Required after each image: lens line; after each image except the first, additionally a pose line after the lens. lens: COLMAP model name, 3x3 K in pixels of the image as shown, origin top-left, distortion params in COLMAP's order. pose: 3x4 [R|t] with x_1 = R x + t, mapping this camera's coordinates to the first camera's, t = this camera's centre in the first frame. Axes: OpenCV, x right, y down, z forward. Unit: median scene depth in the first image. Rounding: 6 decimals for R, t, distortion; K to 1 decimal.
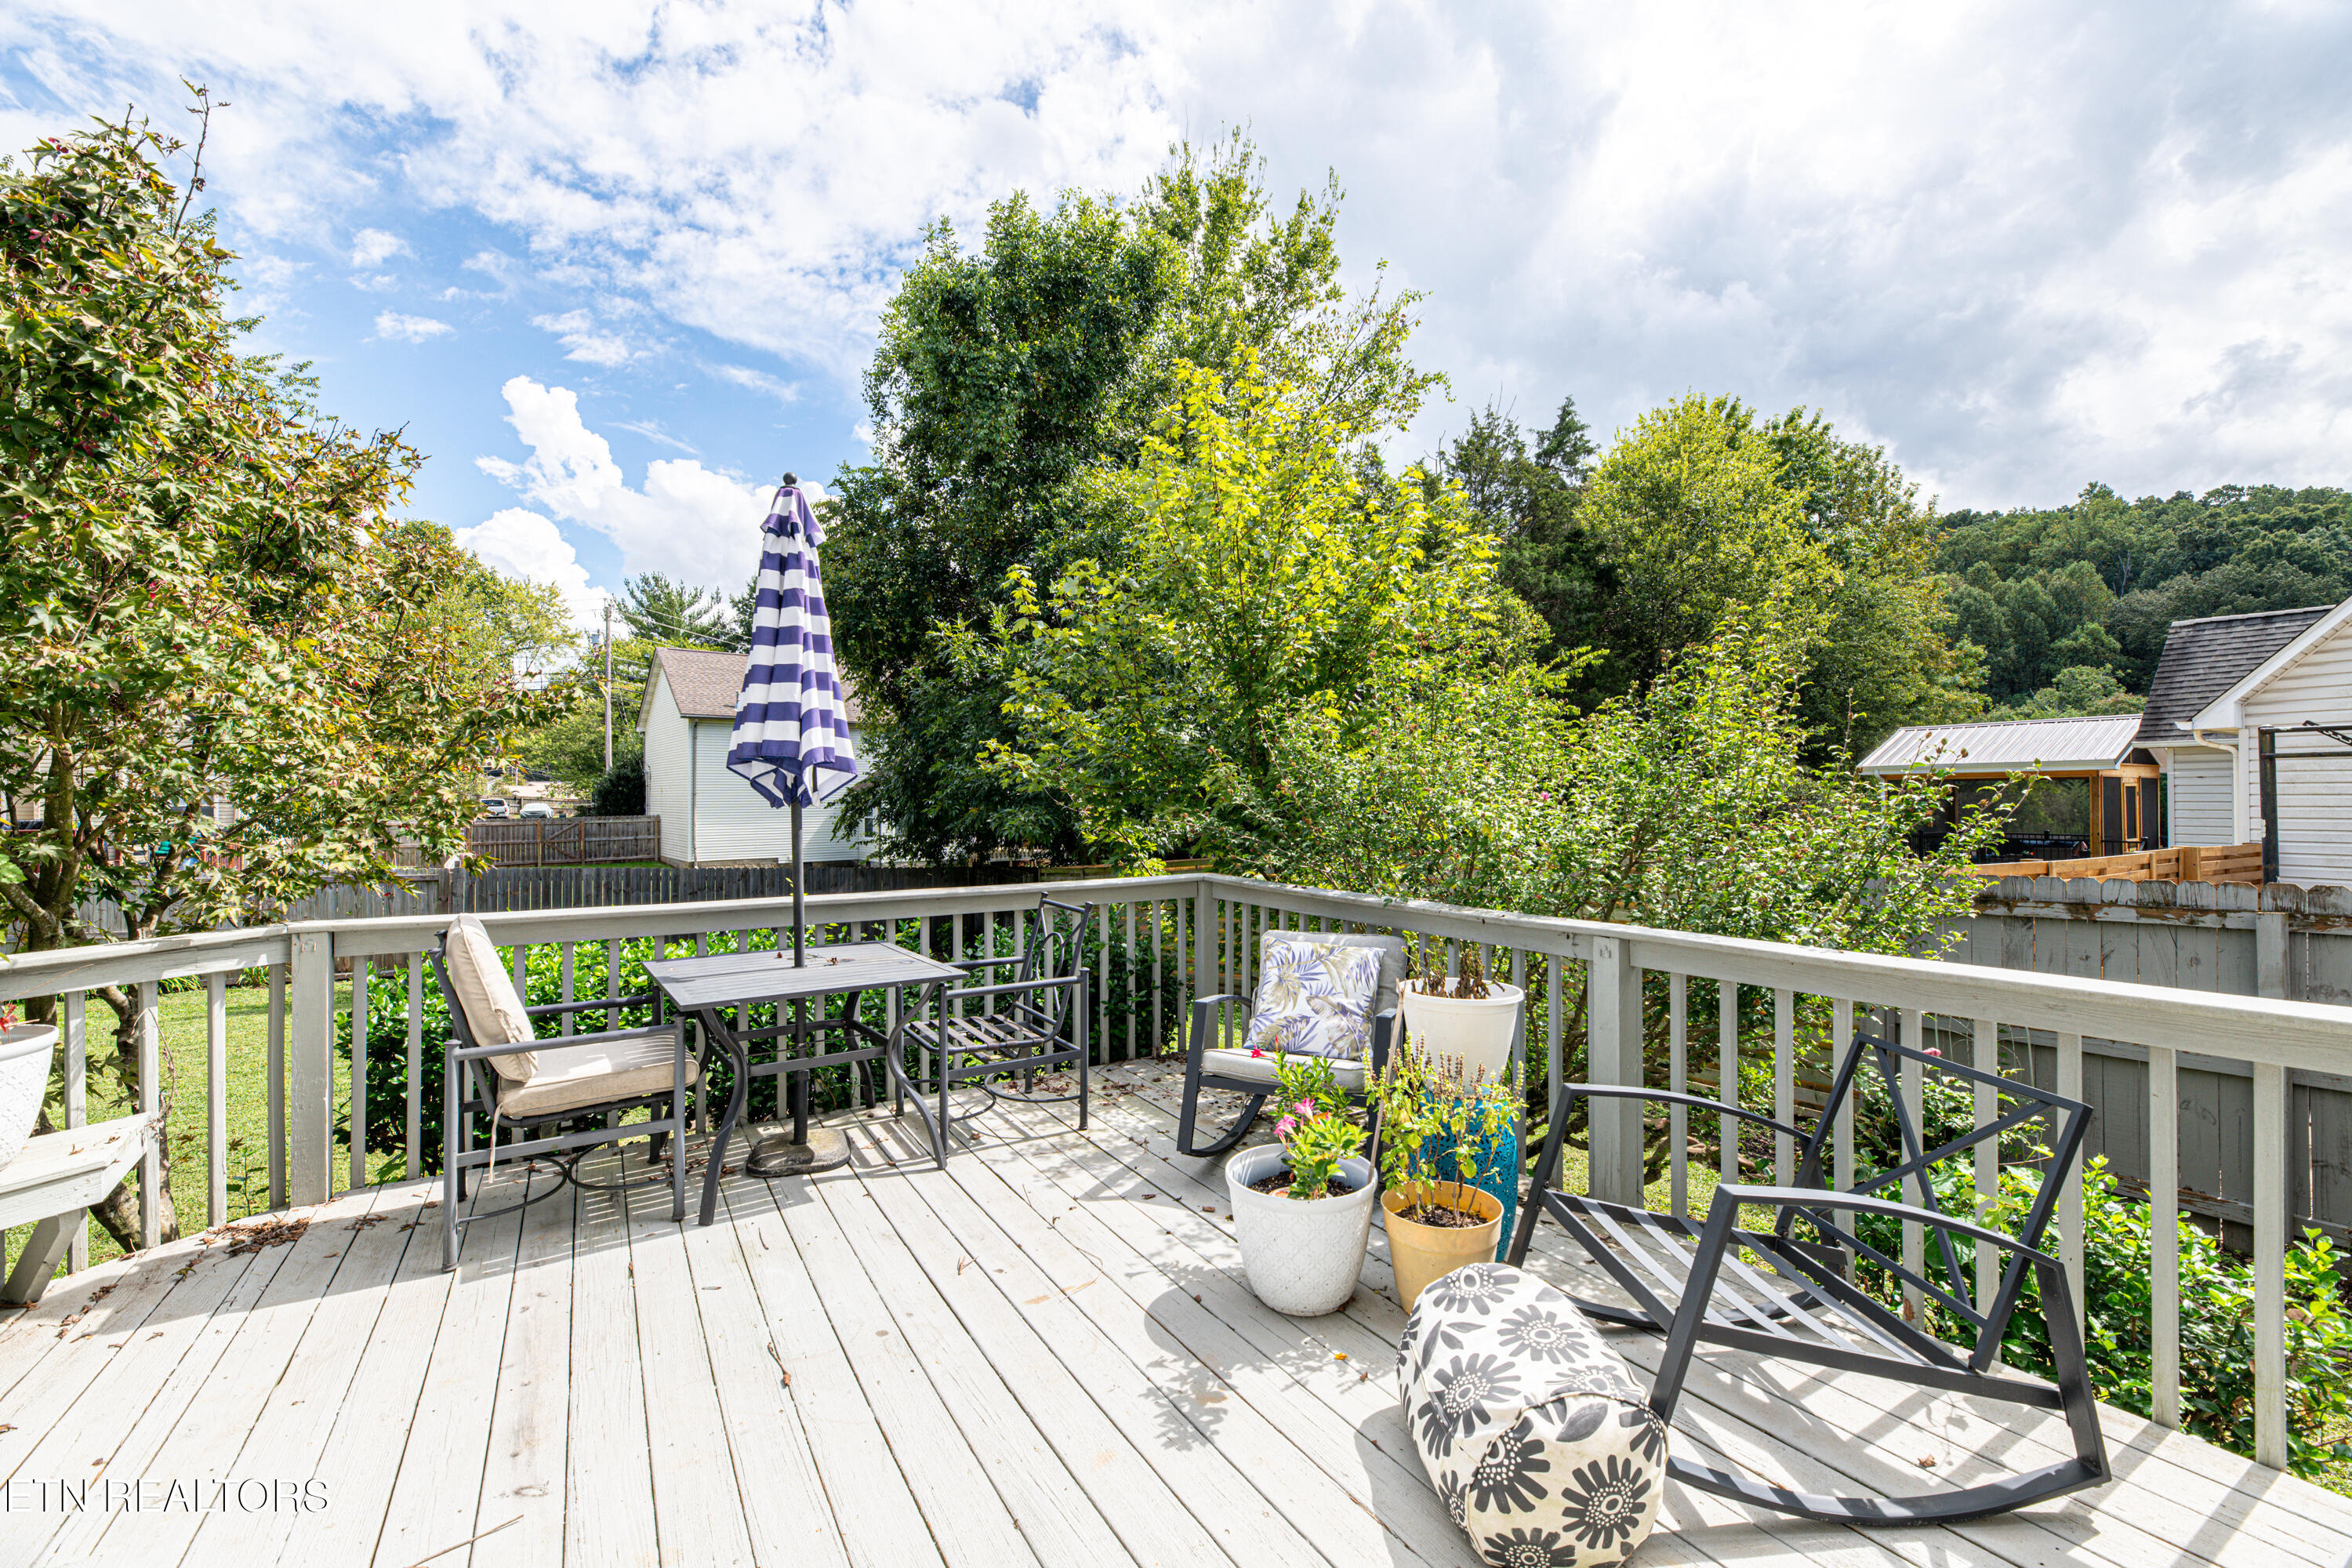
lens RADIAL K [[973.3, 0, 1175.1], [0, 973.3, 794.5], [0, 0, 1]] dist [0.000098, -0.000014]
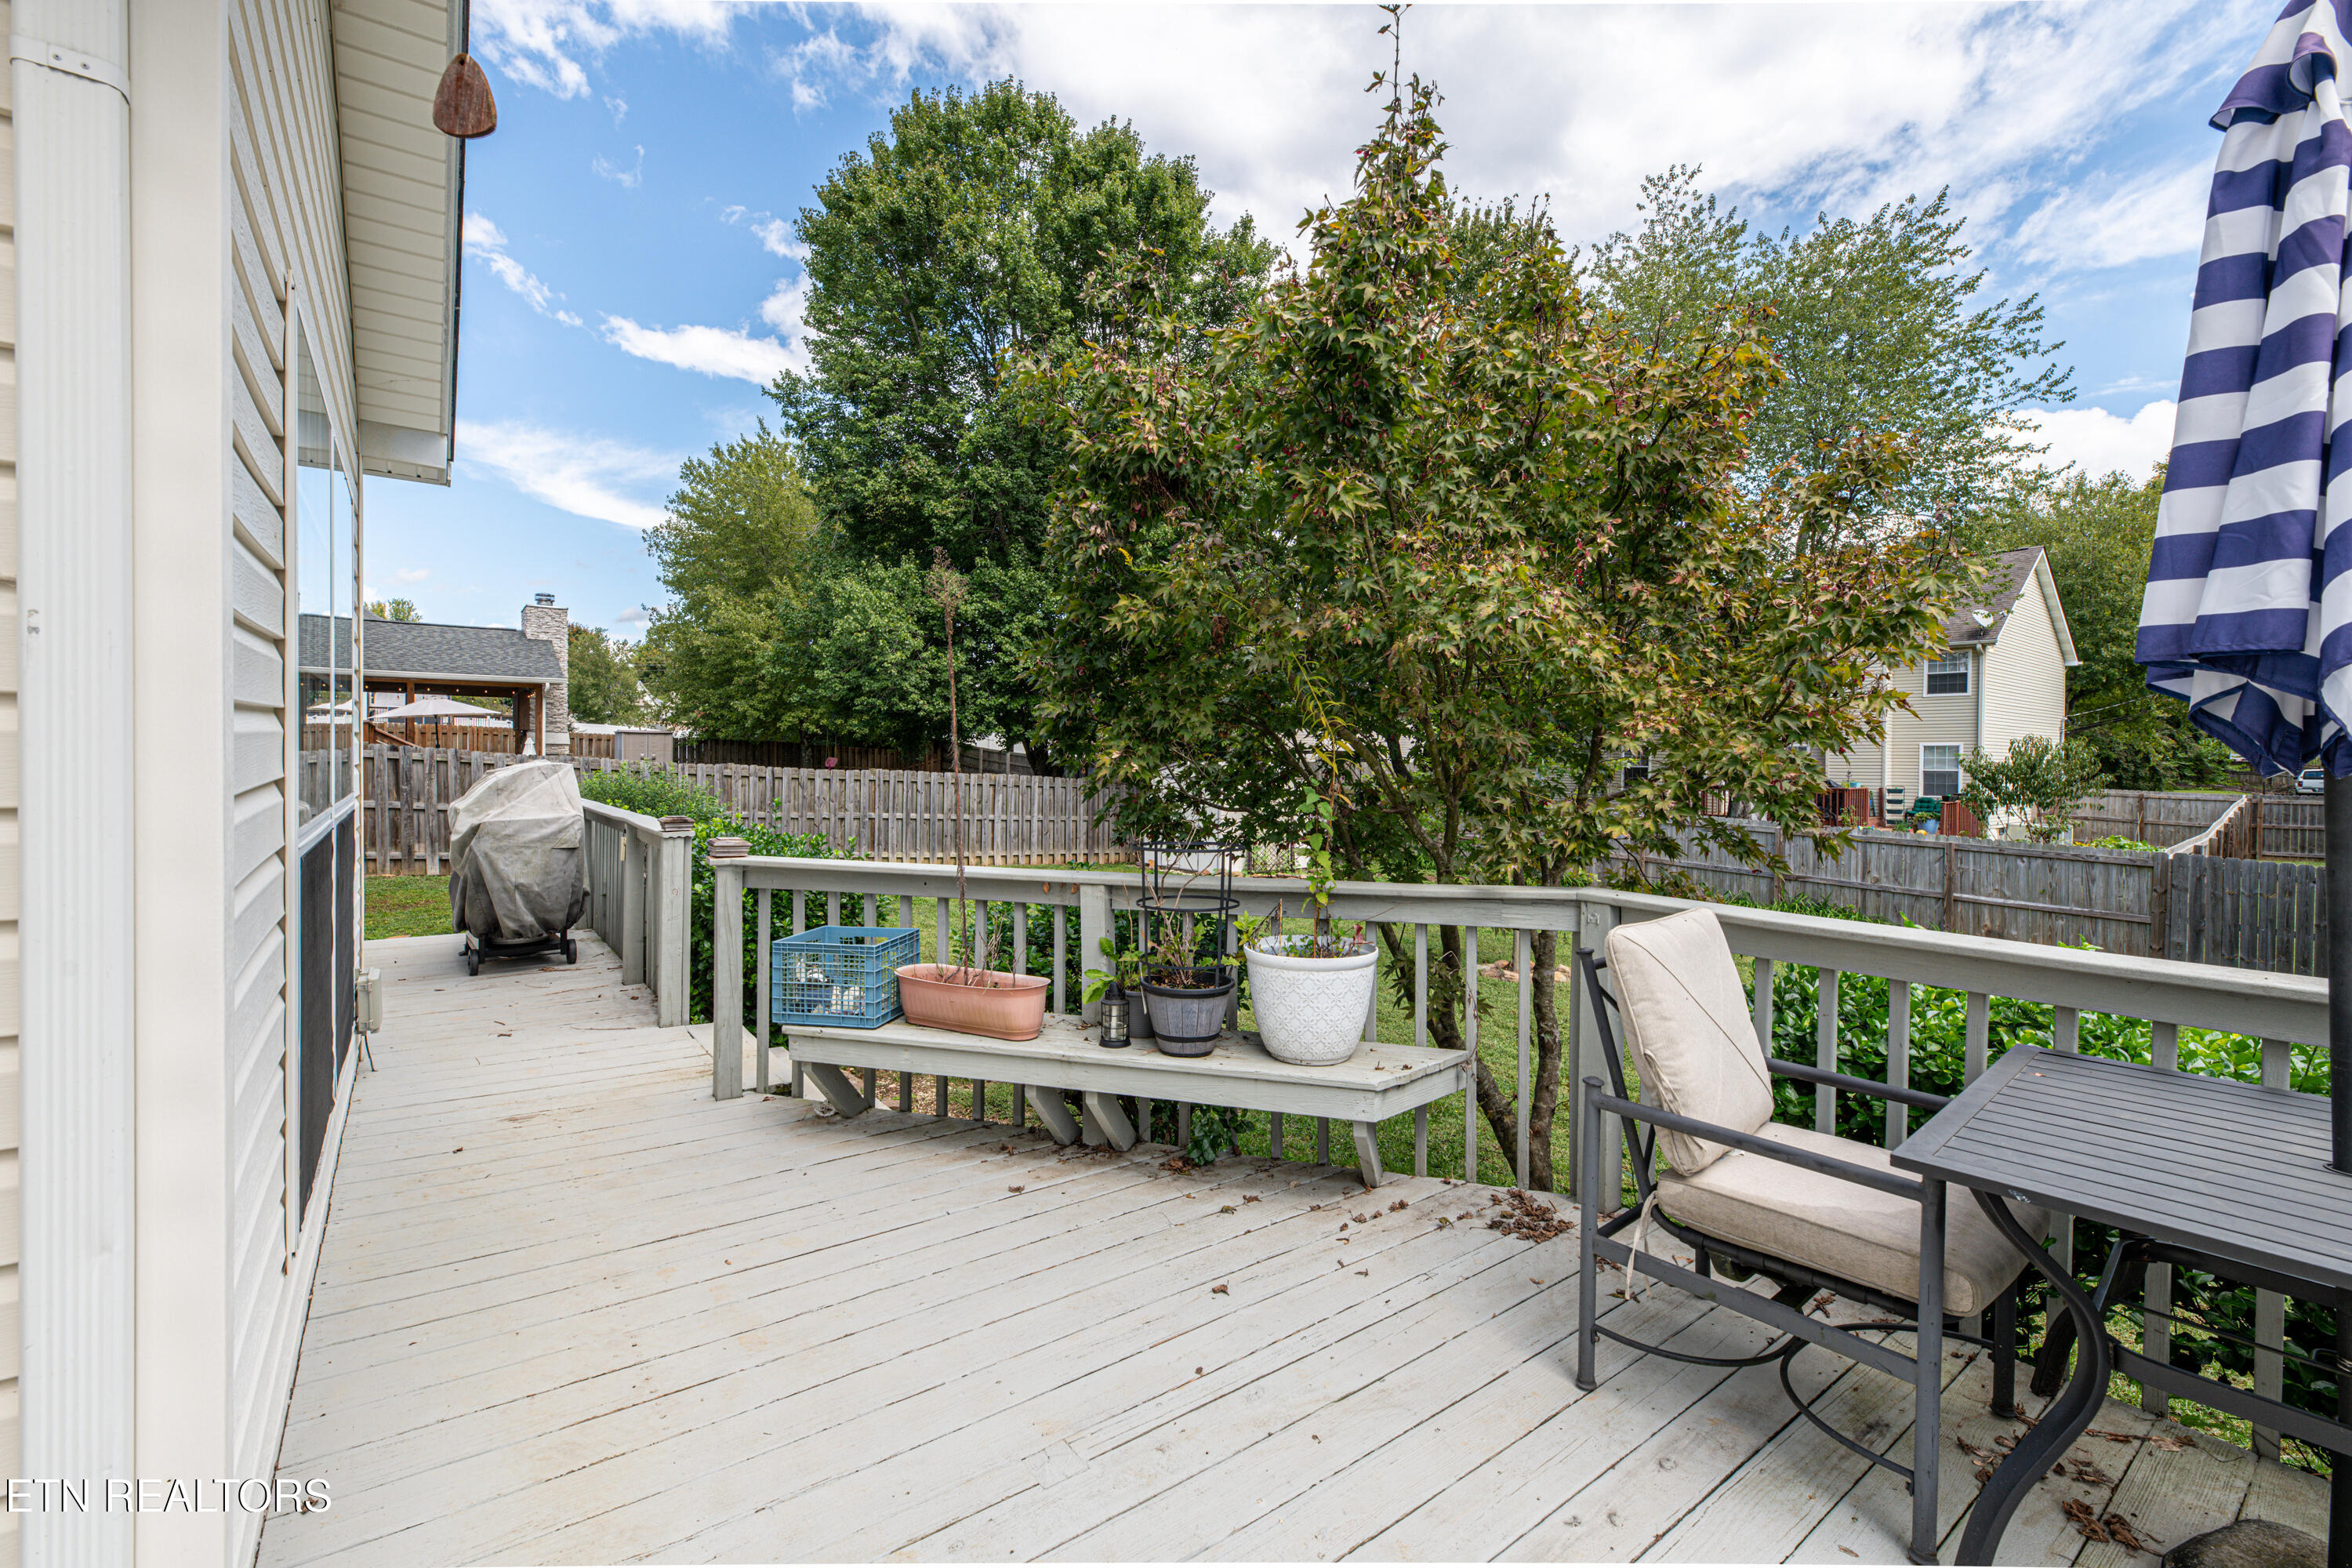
lens RADIAL K [[985.7, 0, 1170.2], [0, 985.7, 775.1], [0, 0, 1]] dist [0.000336, 0.000117]
pose [[0.100693, 0.023948, -0.994629, -0.031337], [0.002090, 0.999703, 0.024282, 0.002531], [0.994915, -0.004524, 0.100613, 0.500120]]
